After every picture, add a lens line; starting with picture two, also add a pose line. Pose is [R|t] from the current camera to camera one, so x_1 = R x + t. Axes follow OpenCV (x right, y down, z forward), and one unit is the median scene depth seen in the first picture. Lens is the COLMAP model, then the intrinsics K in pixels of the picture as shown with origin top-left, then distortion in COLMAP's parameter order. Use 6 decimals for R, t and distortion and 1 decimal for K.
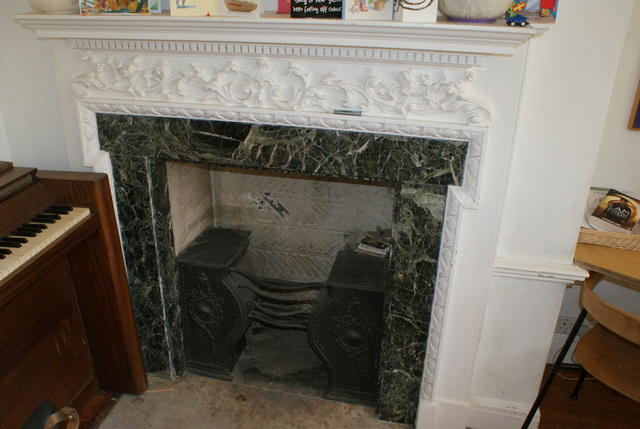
lens RADIAL K [[560.0, 0, 319.3], [0, 560.0, 215.3], [0, 0, 1]] dist [-0.074986, -0.002116]
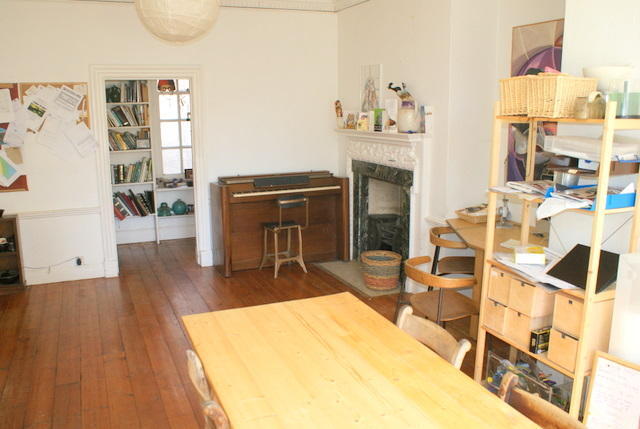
lens RADIAL K [[560.0, 0, 319.7], [0, 560.0, 215.8], [0, 0, 1]] dist [-0.074986, -0.002116]
pose [[0.625787, 0.143042, -0.766765, 2.124478], [-0.310289, 0.947562, -0.076469, 0.455084], [0.715619, 0.285772, 0.637357, -1.163255]]
